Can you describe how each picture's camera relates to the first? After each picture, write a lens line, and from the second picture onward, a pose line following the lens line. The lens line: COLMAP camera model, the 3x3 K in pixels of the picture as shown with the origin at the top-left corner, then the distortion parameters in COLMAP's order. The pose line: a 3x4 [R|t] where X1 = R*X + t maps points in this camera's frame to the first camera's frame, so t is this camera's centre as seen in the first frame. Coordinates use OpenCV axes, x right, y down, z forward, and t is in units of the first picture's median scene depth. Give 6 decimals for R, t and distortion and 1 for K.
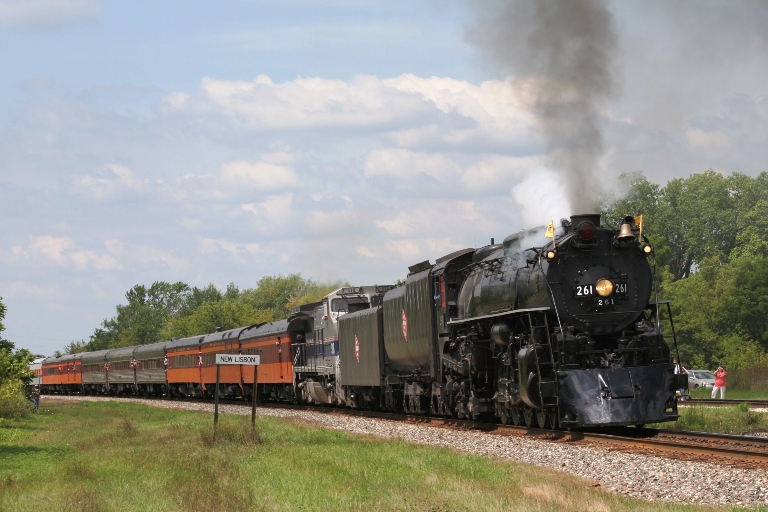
lens RADIAL K [[2704.1, 0, 384.0], [0, 2704.1, 256.0], [0, 0, 1]] dist [-2.509558, -1.030009]
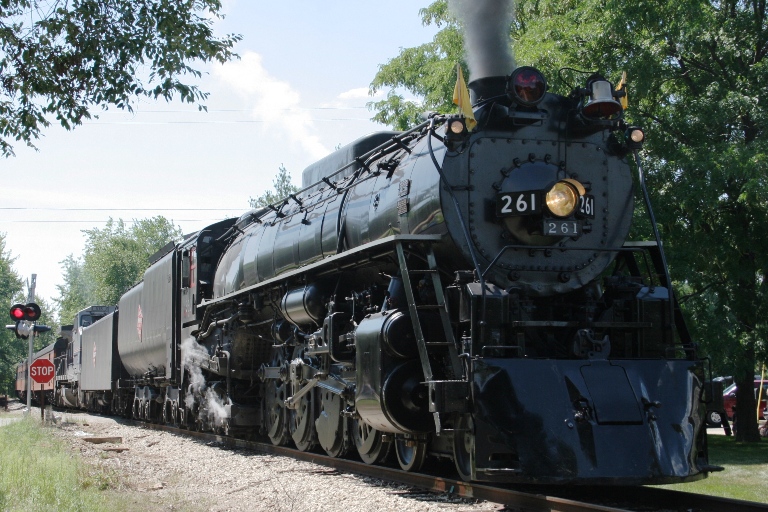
lens RADIAL K [[1387.9, 0, 384.0], [0, 1387.9, 256.0], [0, 0, 1]] dist [-0.399209, 0.097037]
pose [[0.980500, 0.072825, 0.182529, 0.002878], [-0.061376, 0.995822, -0.067613, 0.033836], [-0.186690, 0.055091, 0.980873, 0.603883]]
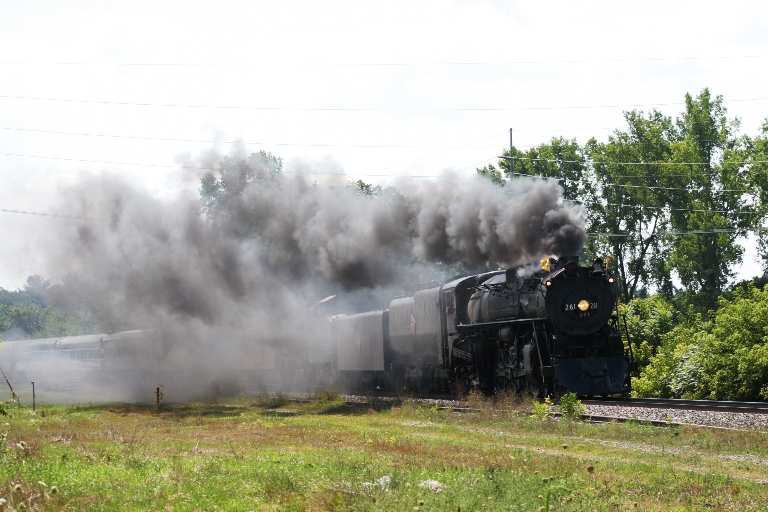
lens RADIAL K [[2704.1, 0, 384.0], [0, 2704.1, 256.0], [0, 0, 1]] dist [-2.509558, -1.030009]
pose [[0.998655, 0.012544, 0.050302, -0.087206], [-0.012694, 0.999916, 0.002668, -0.015277], [-0.050264, -0.003303, 0.998730, -0.417754]]
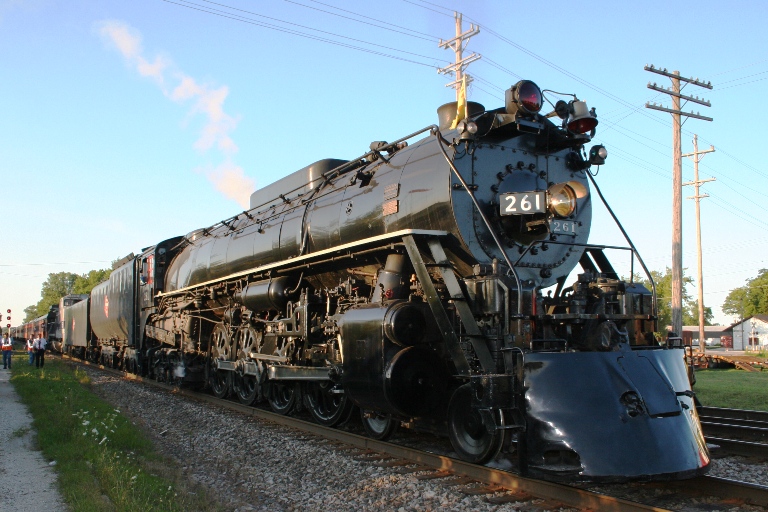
lens RADIAL K [[667.5, 0, 384.0], [0, 667.5, 256.0], [0, 0, 1]] dist [-0.193910, -0.005227]
pose [[0.904635, 0.102327, 0.413721, -0.003362], [-0.061342, 0.991903, -0.111201, 0.032271], [-0.421750, 0.075218, 0.903587, 0.718728]]
